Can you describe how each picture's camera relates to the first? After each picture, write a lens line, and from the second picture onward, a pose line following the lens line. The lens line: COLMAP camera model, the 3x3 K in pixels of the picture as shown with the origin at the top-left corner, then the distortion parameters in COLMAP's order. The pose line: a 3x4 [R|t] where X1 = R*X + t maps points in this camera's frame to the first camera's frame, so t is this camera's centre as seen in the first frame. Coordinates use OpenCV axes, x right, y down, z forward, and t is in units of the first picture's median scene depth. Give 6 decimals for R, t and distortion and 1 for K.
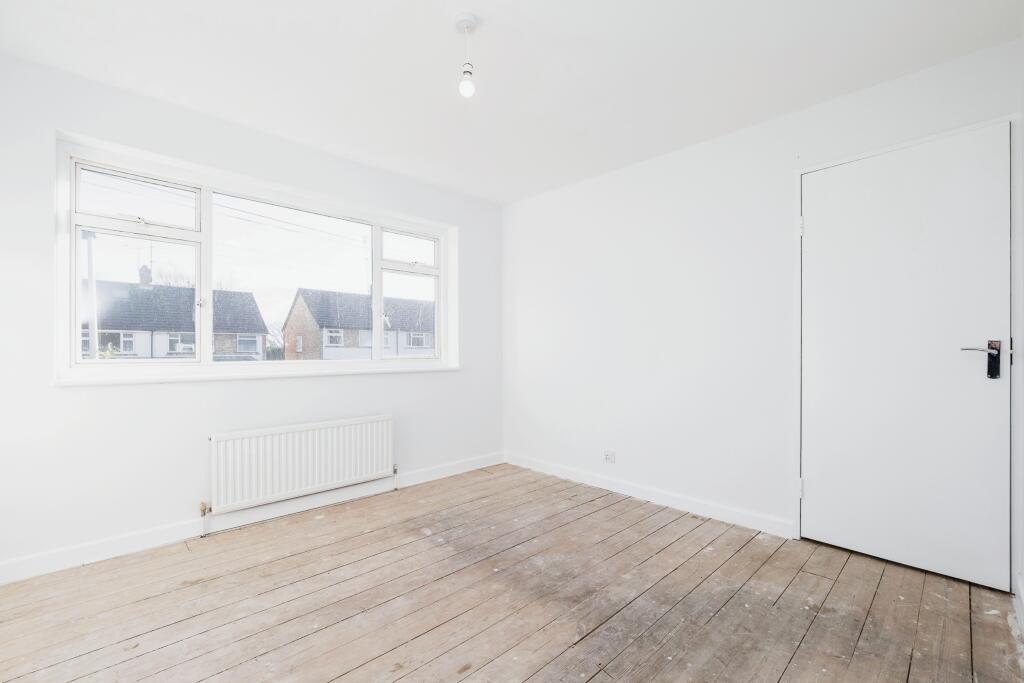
lens RADIAL K [[440.6, 0, 518.0], [0, 440.6, 343.1], [0, 0, 1]] dist [-0.002373, -0.000326]
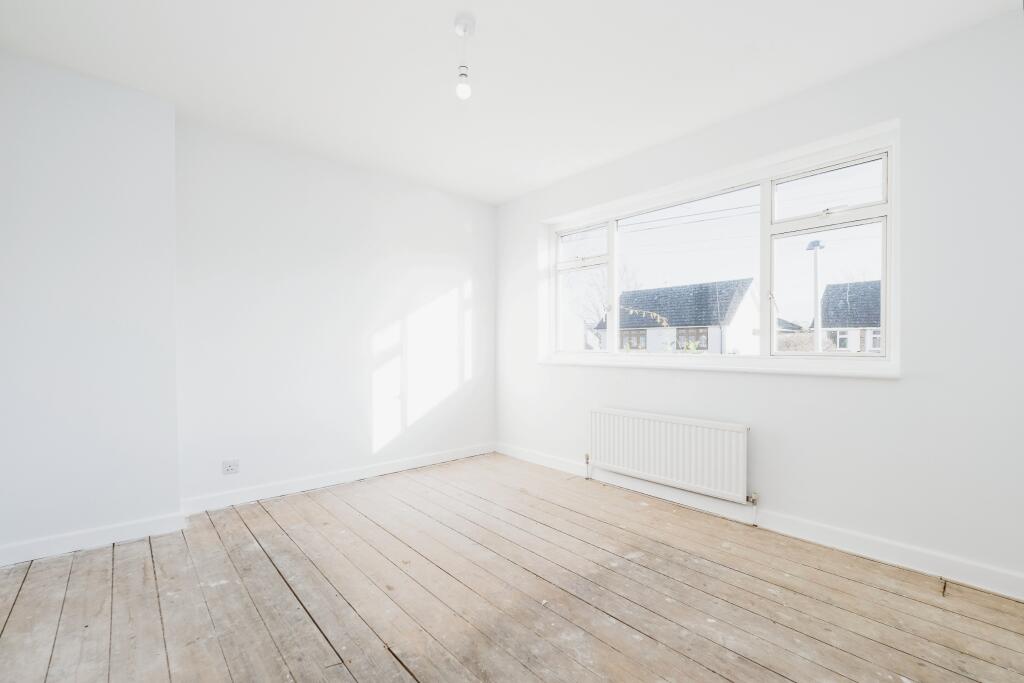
lens RADIAL K [[440.6, 0, 512.6], [0, 440.6, 347.4], [0, 0, 1]] dist [-0.002373, -0.000326]
pose [[-0.043385, 0.001305, -0.999058, 0.547816], [0.011855, 0.999929, 0.000791, 0.020568], [0.998988, -0.011810, -0.043398, 0.680368]]
